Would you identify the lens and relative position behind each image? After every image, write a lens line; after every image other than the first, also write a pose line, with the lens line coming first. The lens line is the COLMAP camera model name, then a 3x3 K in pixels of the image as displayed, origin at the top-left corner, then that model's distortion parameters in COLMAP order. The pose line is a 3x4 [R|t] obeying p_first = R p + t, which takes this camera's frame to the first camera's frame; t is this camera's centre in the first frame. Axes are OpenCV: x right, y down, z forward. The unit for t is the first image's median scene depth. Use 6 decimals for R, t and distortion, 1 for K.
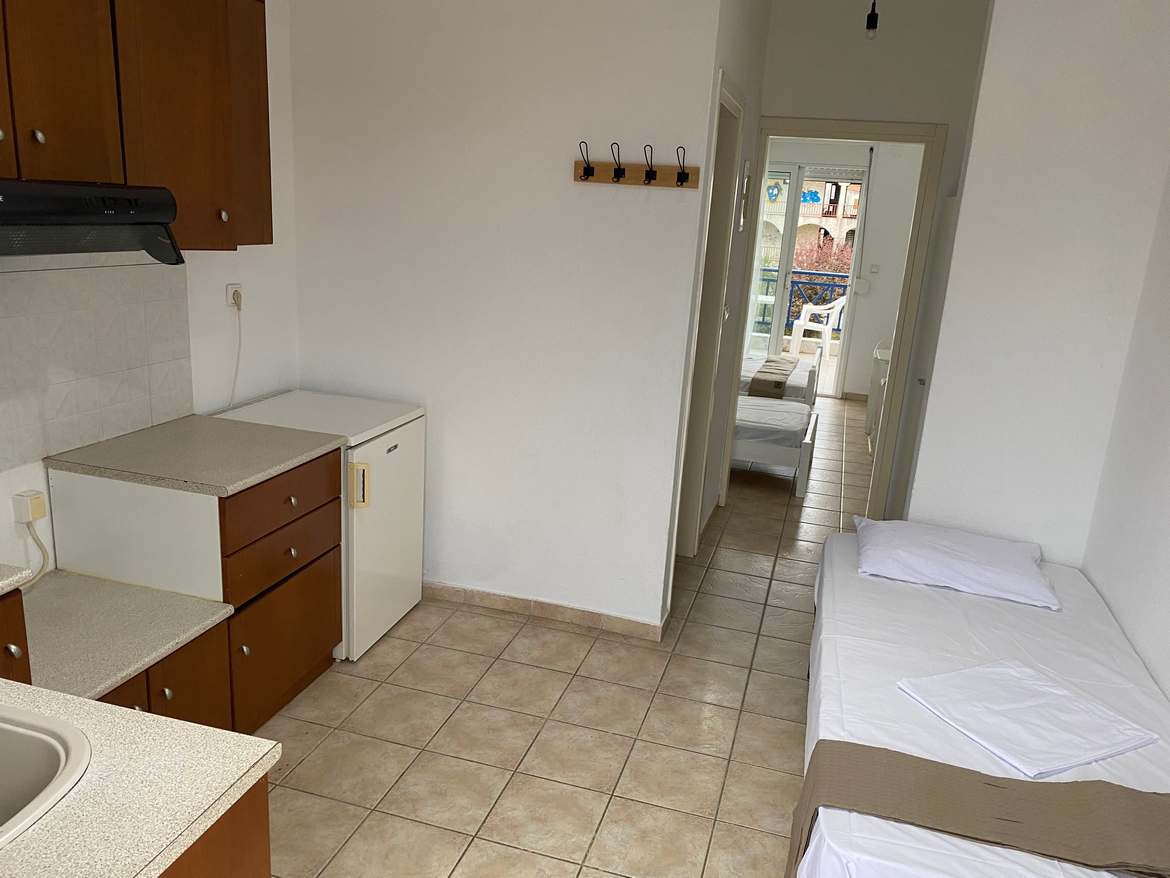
lens RADIAL K [[900.0, 0, 585.0], [0, 900.0, 439.0], [0, 0, 1]] dist [-0.003531, -0.002045]
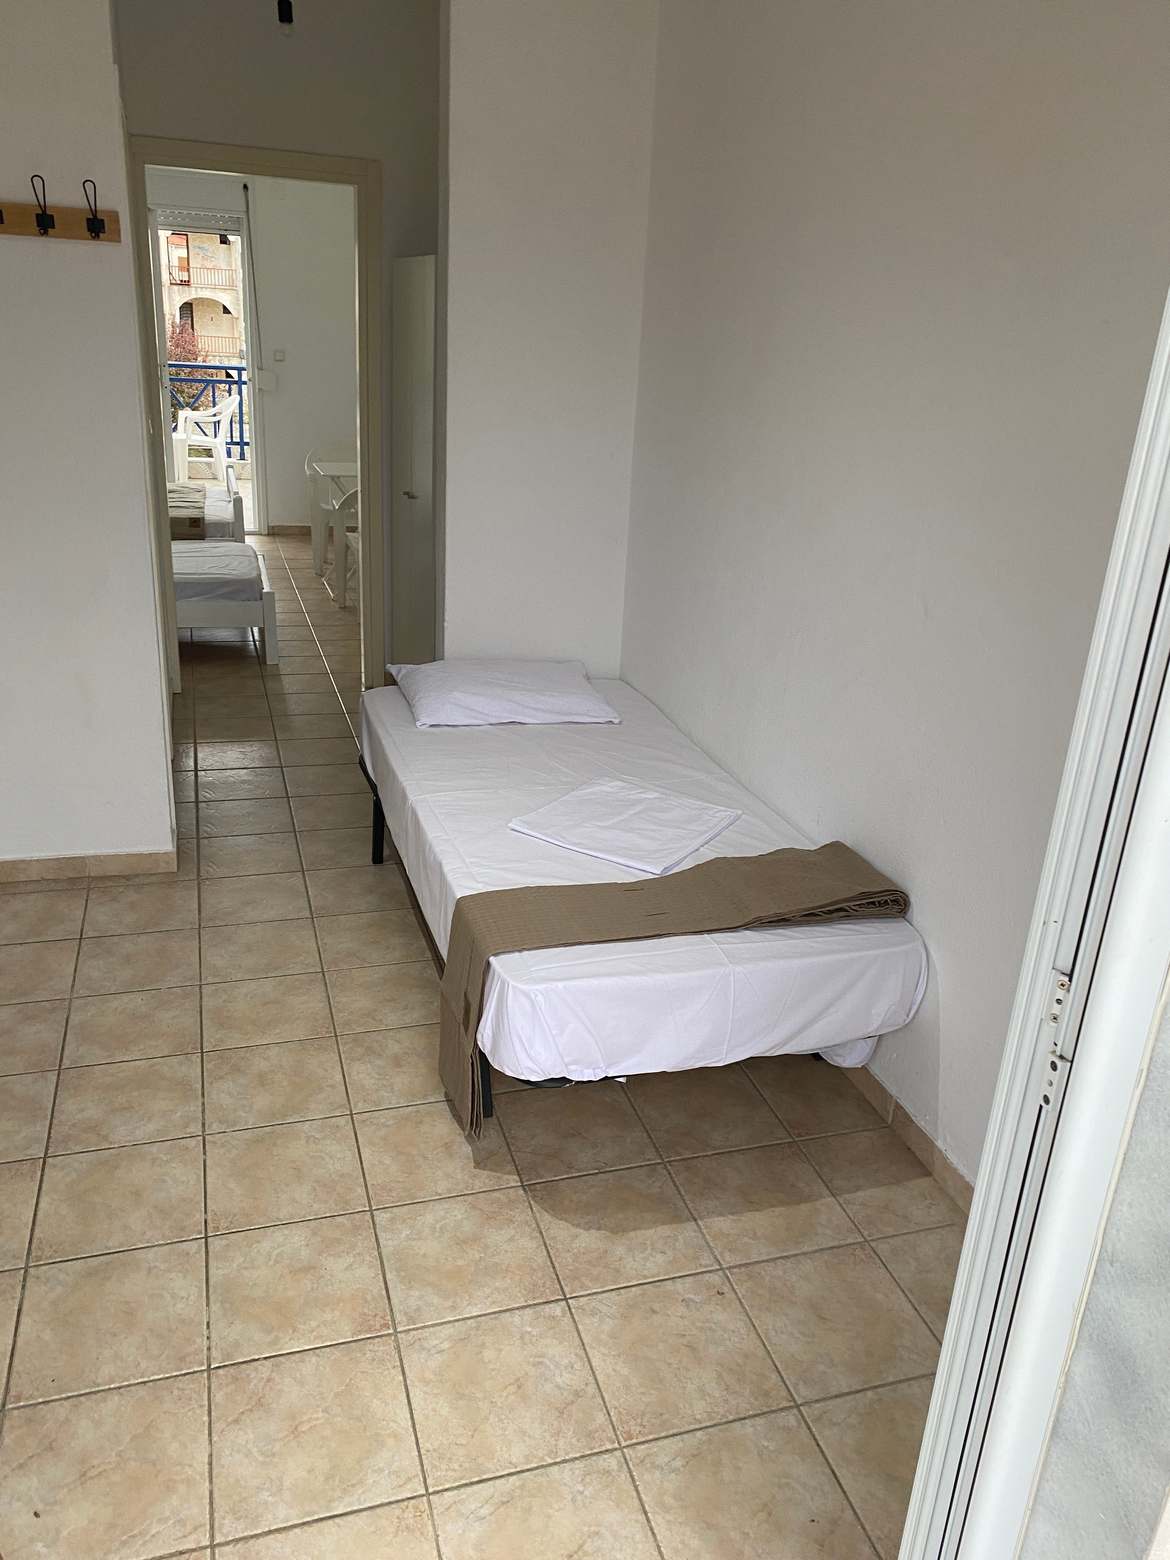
lens RADIAL K [[1203.8, 0, 585.0], [0, 1203.8, 771.7], [0, 0, 1]] dist [0.020010, -0.003493]
pose [[0.834394, -0.213209, 0.508260, -0.157310], [0.137492, 0.973514, 0.182663, 0.002561], [-0.533744, -0.082532, 0.841609, -0.058840]]
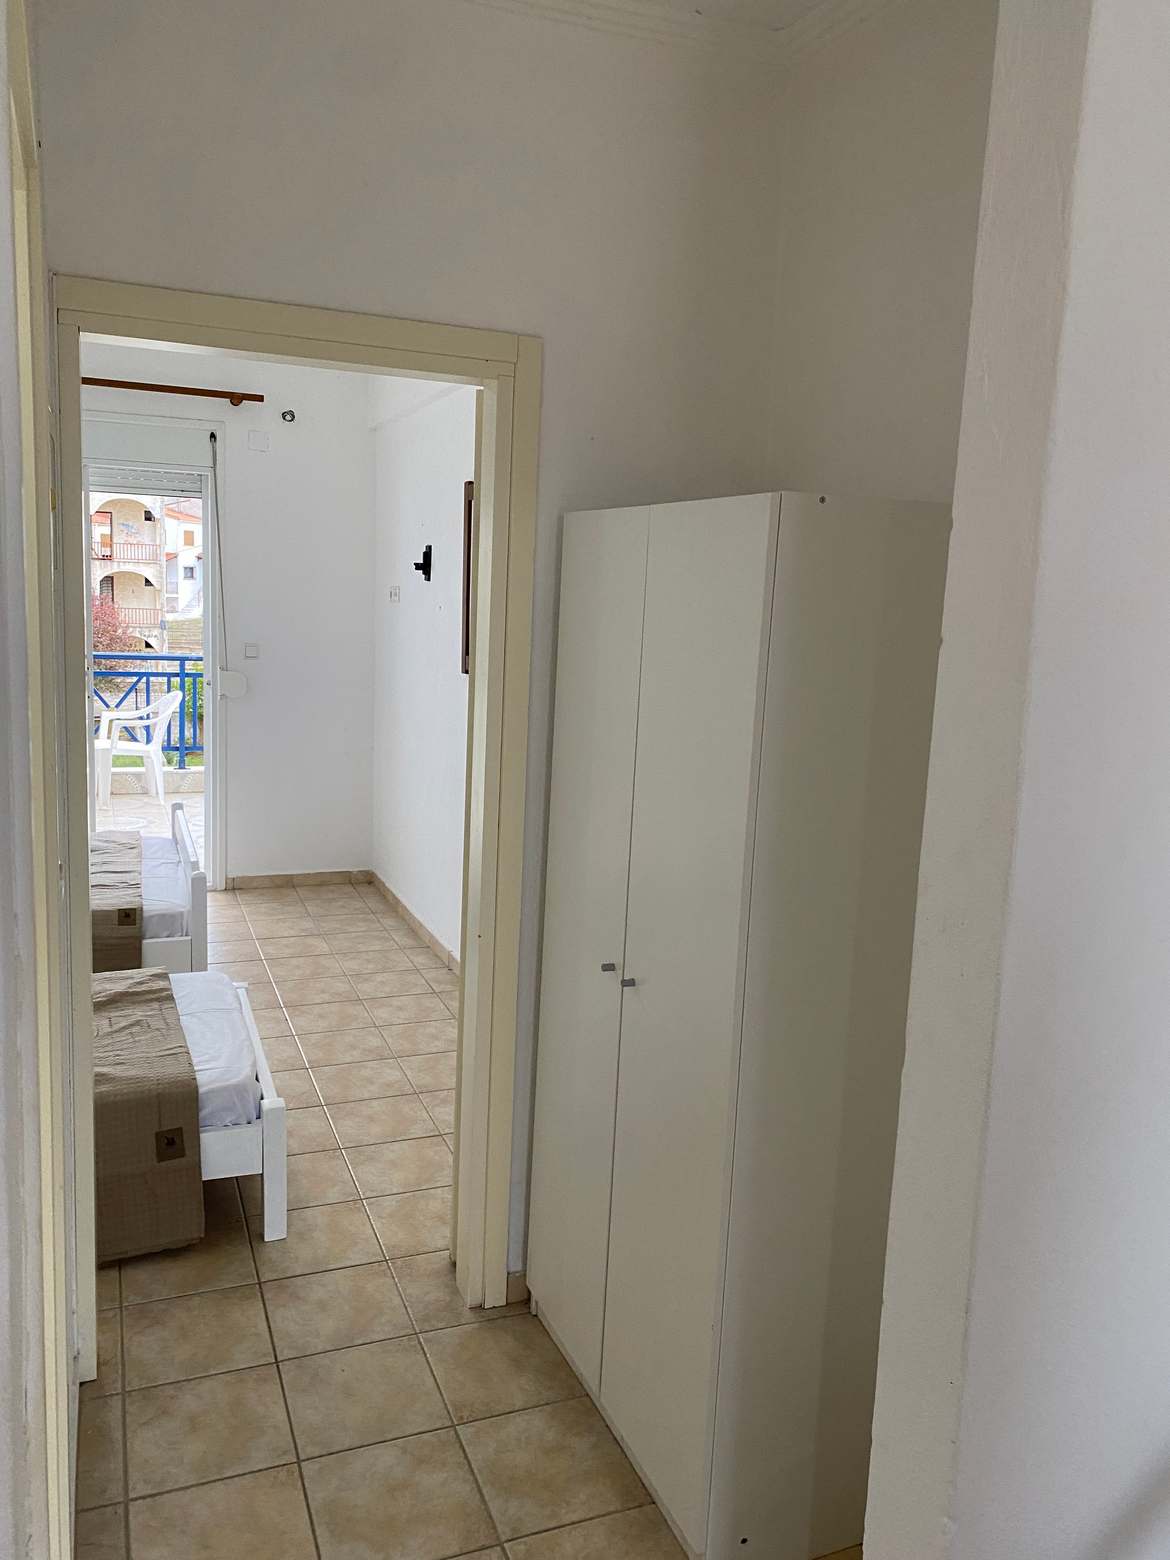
lens RADIAL K [[1203.8, 0, 585.0], [0, 1203.8, 771.7], [0, 0, 1]] dist [0.020010, -0.003493]
pose [[0.790740, -0.125368, 0.599178, 0.089260], [0.162601, 0.986658, -0.008143, -0.219695], [-0.590163, 0.103866, 0.800575, 0.842893]]
